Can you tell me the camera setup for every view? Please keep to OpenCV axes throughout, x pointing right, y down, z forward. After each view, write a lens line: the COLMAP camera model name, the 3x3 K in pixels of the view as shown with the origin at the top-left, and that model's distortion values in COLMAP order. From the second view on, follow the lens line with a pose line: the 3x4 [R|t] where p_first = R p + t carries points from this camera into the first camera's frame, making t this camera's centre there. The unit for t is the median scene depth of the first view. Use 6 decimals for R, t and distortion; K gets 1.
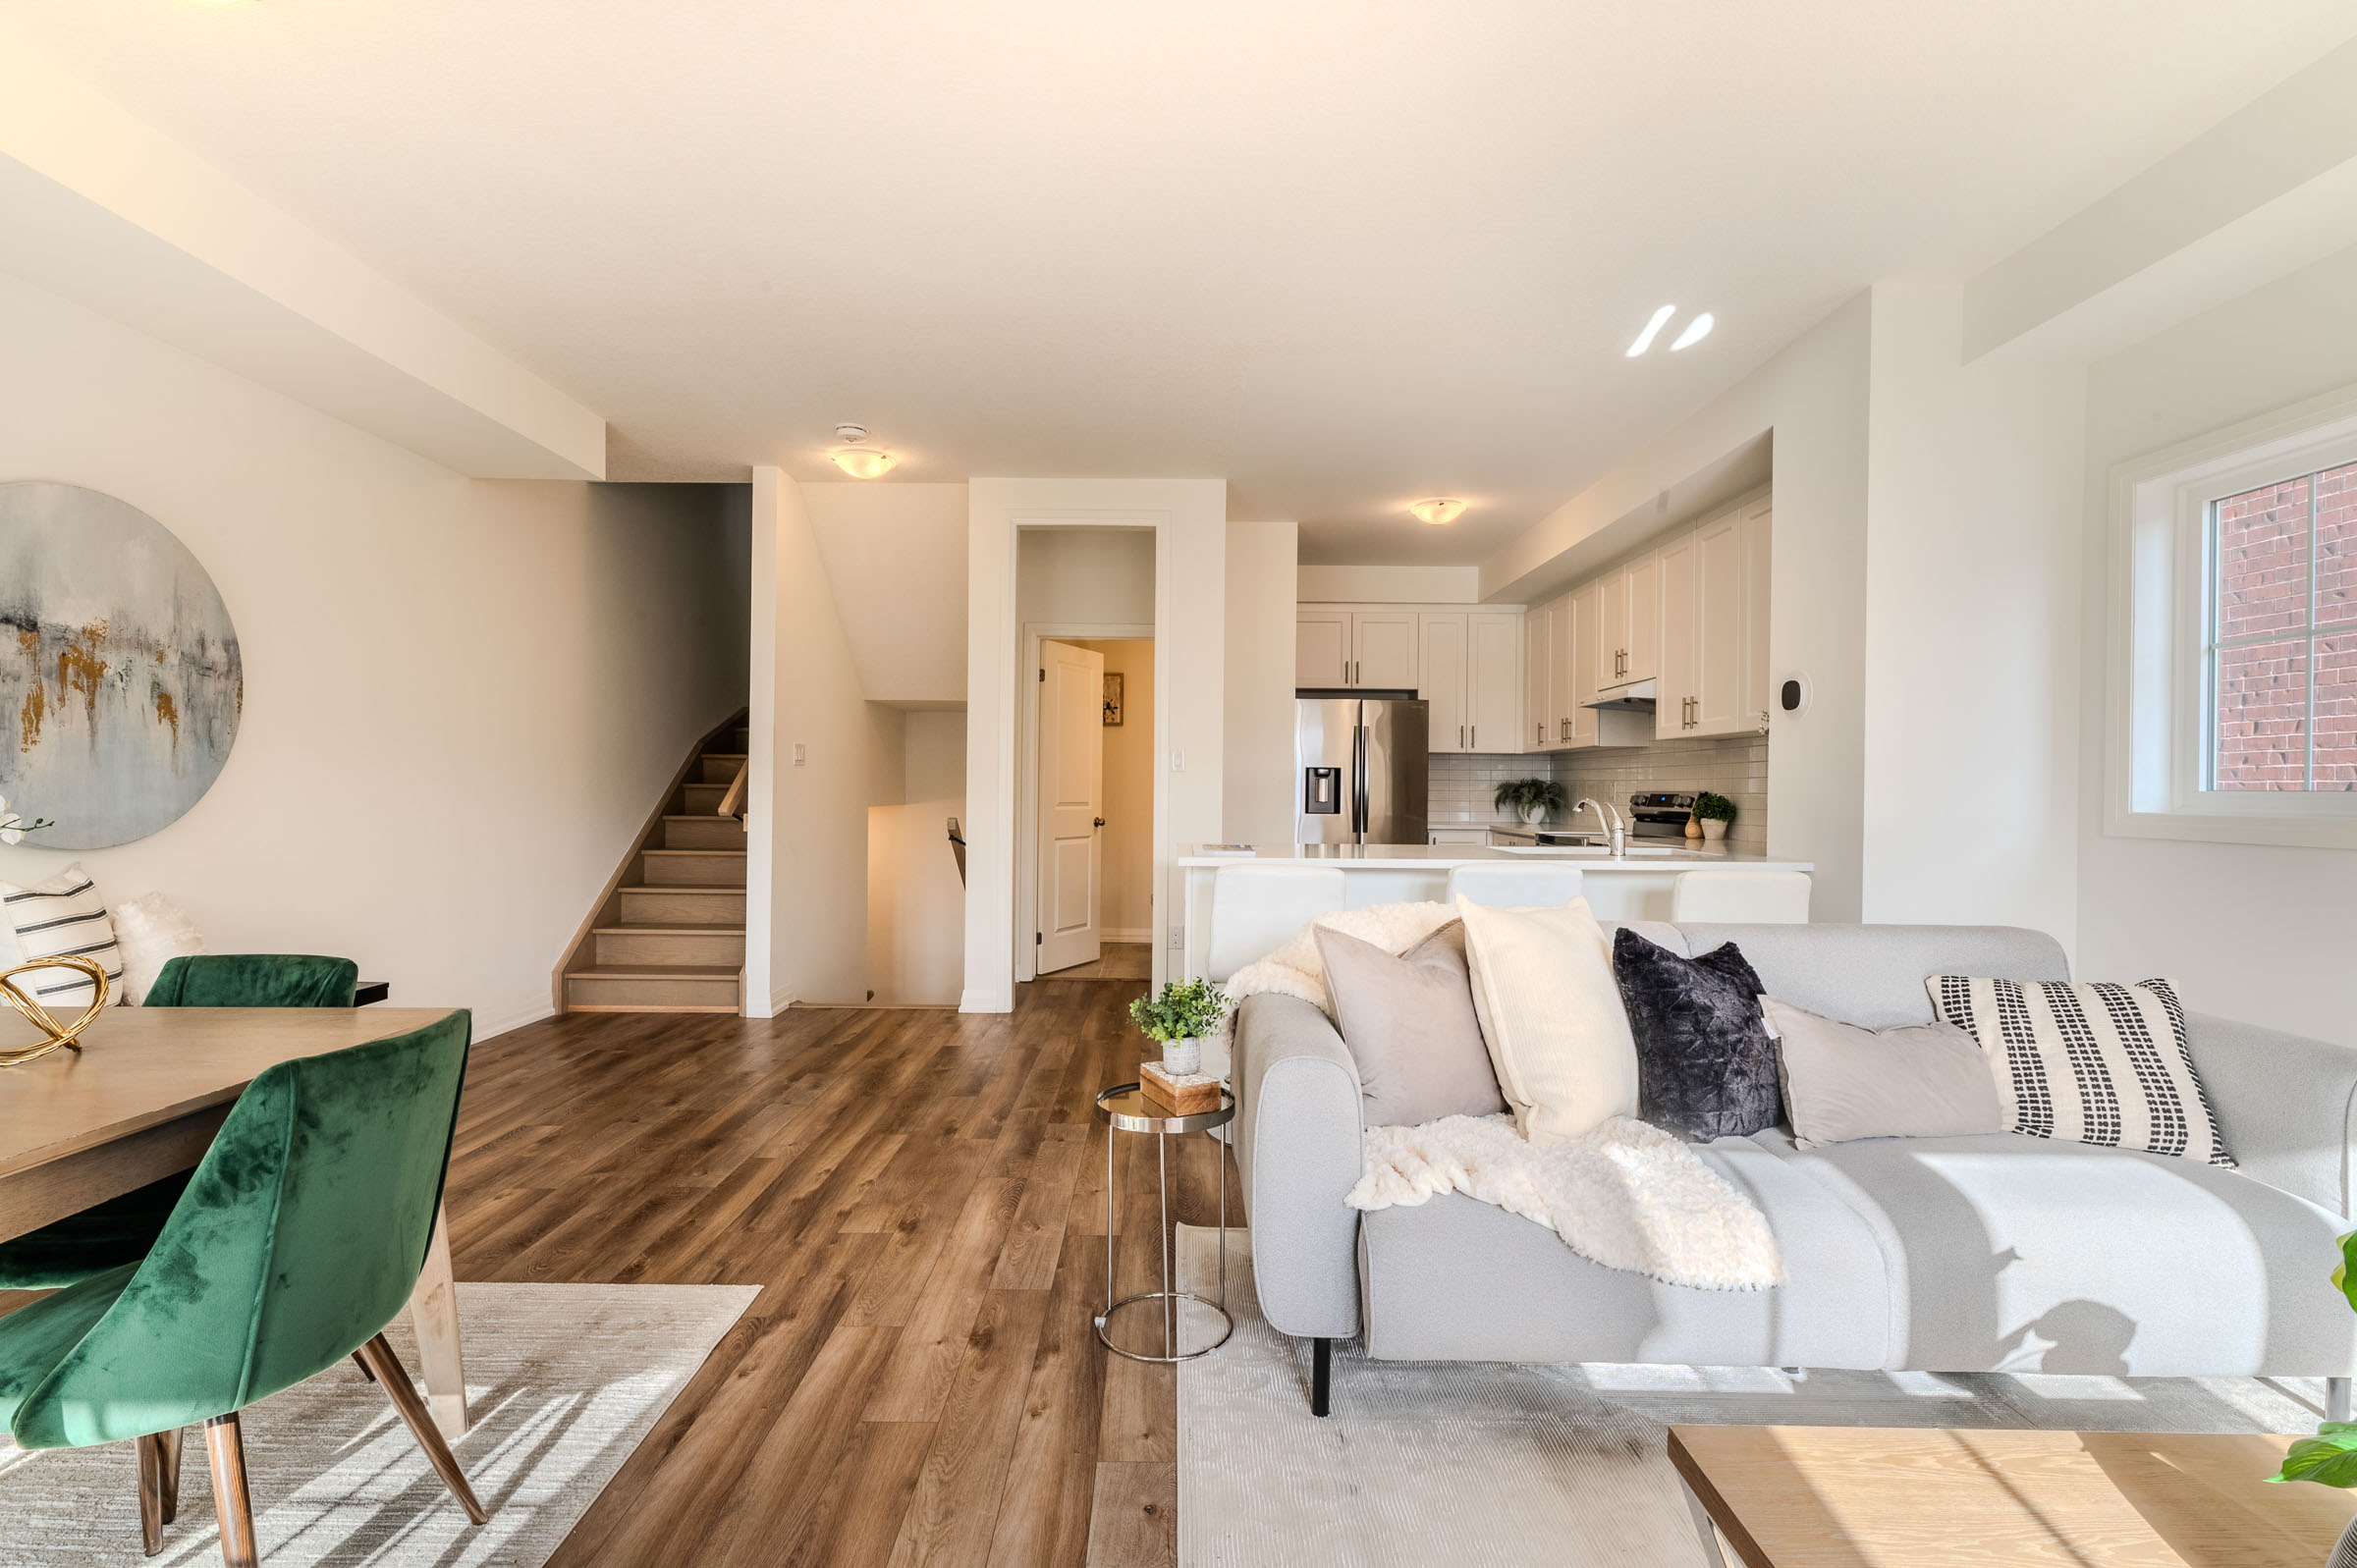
lens RADIAL K [[1078.7, 0, 1135.8], [0, 1078.7, 785.0], [0, 0, 1]] dist [-0.001602, -0.000124]
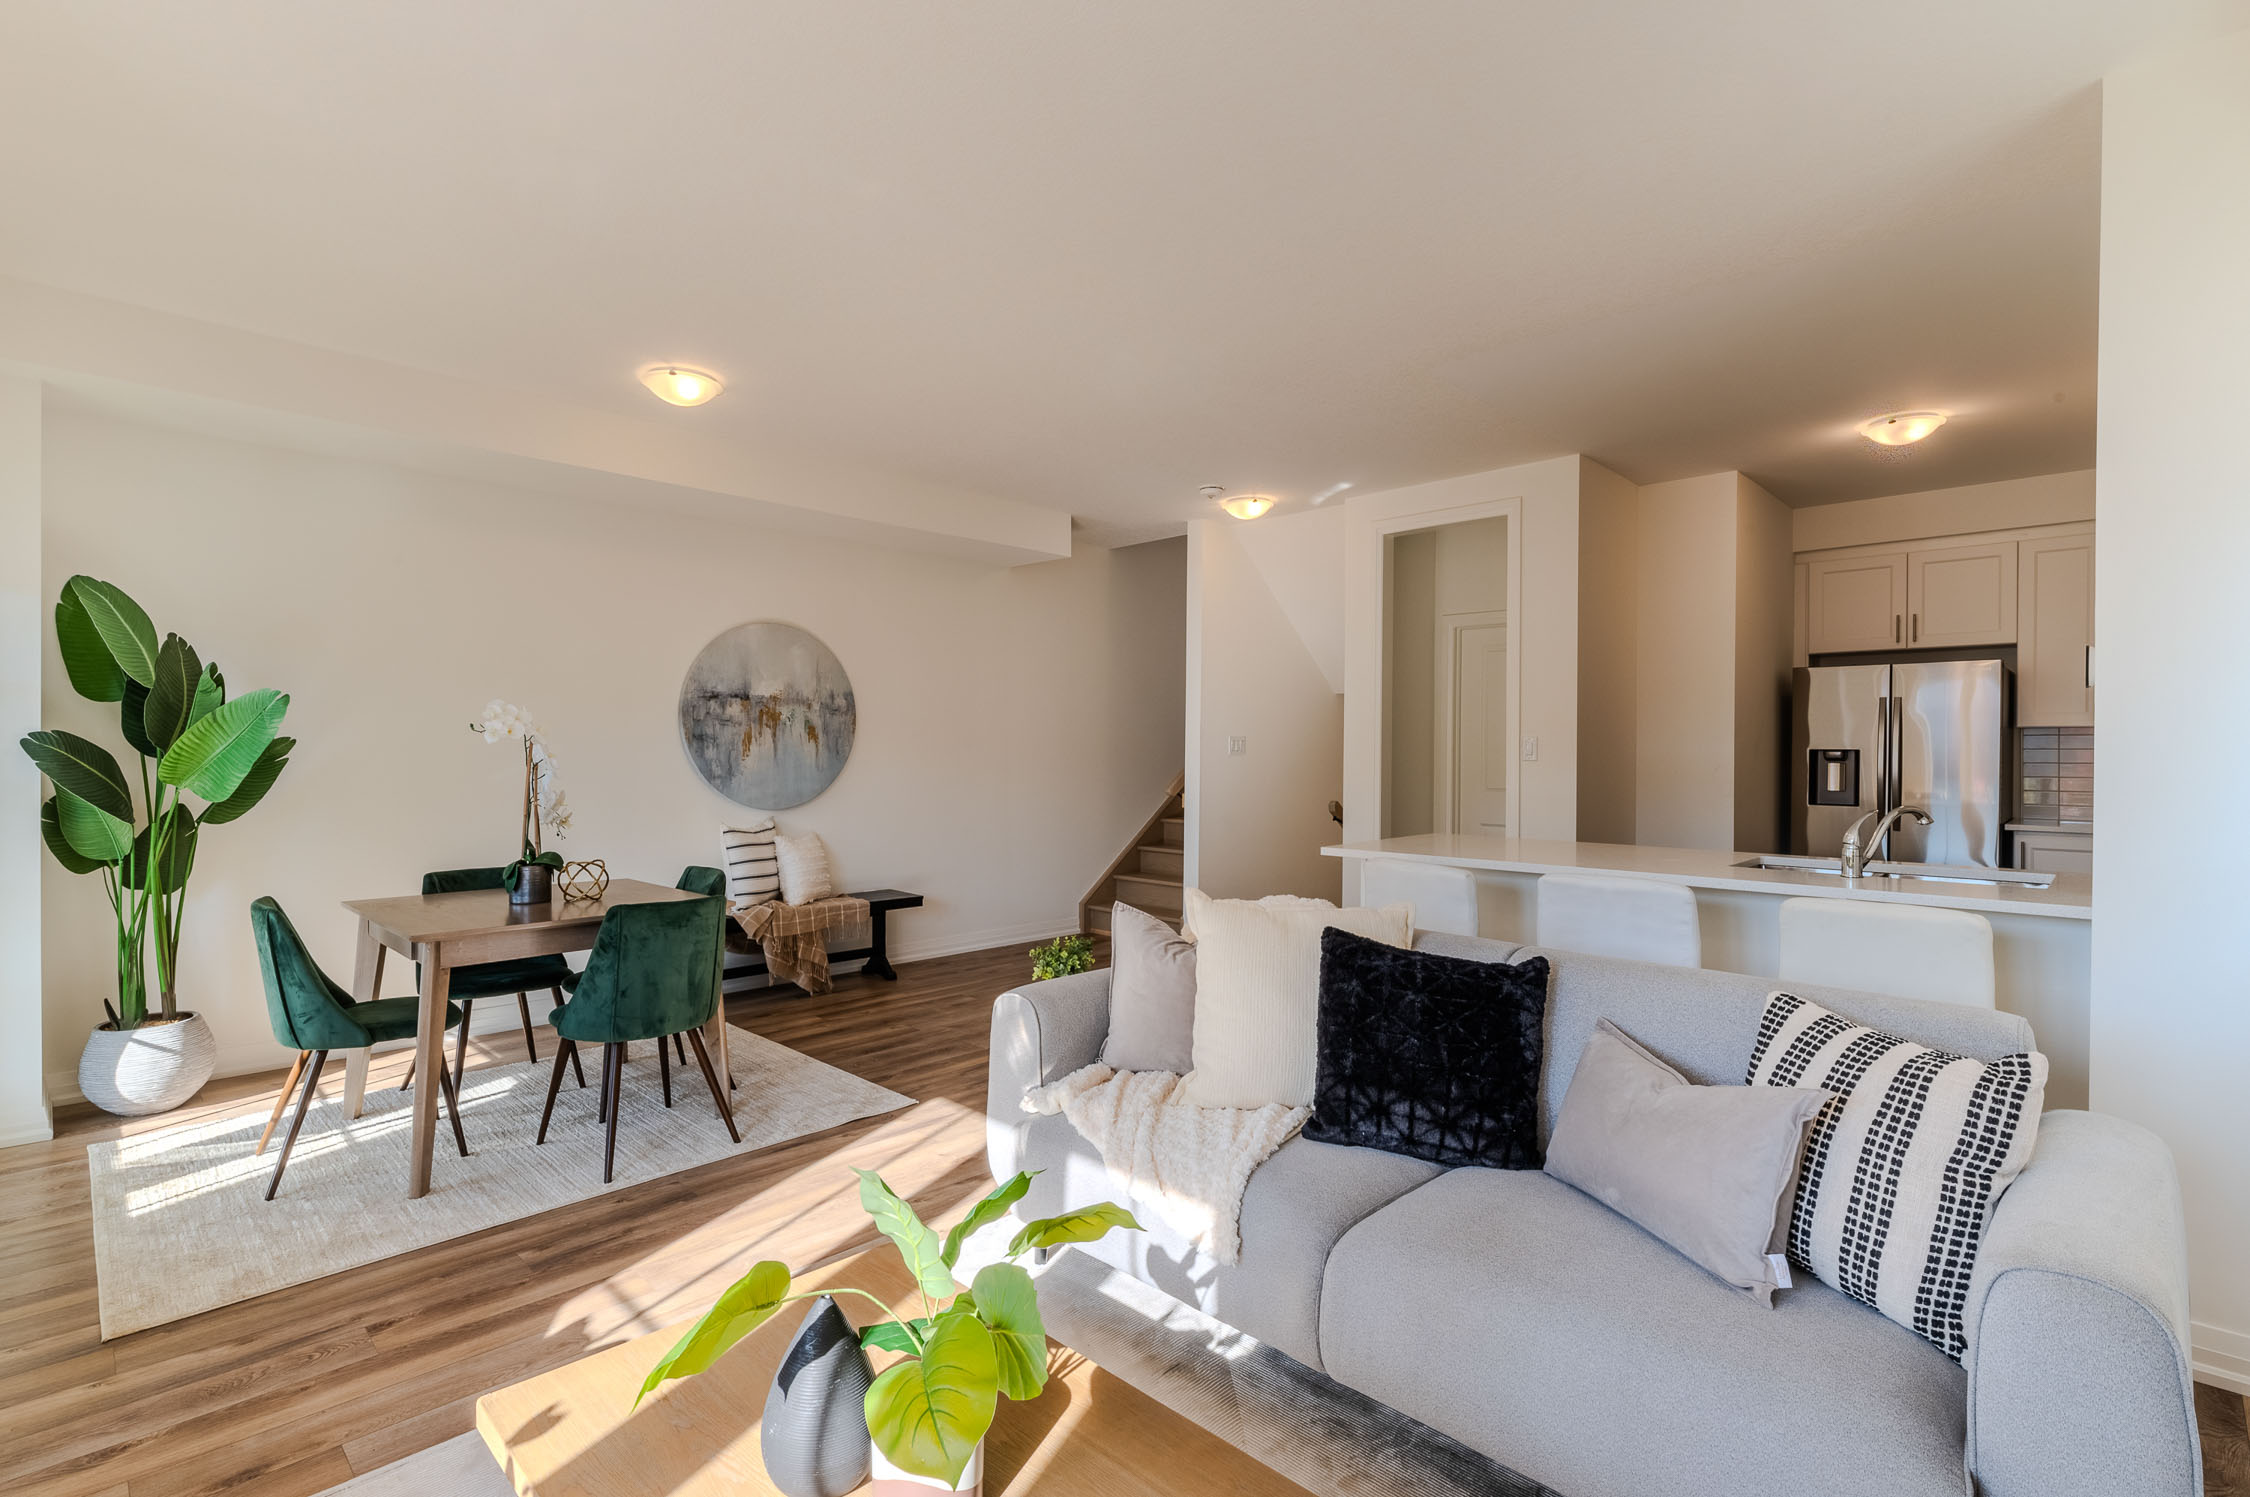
lens RADIAL K [[1029.9, 0, 1084.2], [0, 1029.9, 749.5], [0, 0, 1]] dist [-0.001602, -0.000124]
pose [[0.711059, -0.007424, -0.703094, 0.661976], [0.006384, 0.999971, -0.004102, -0.034085], [0.703104, -0.001571, 0.711086, 0.071820]]
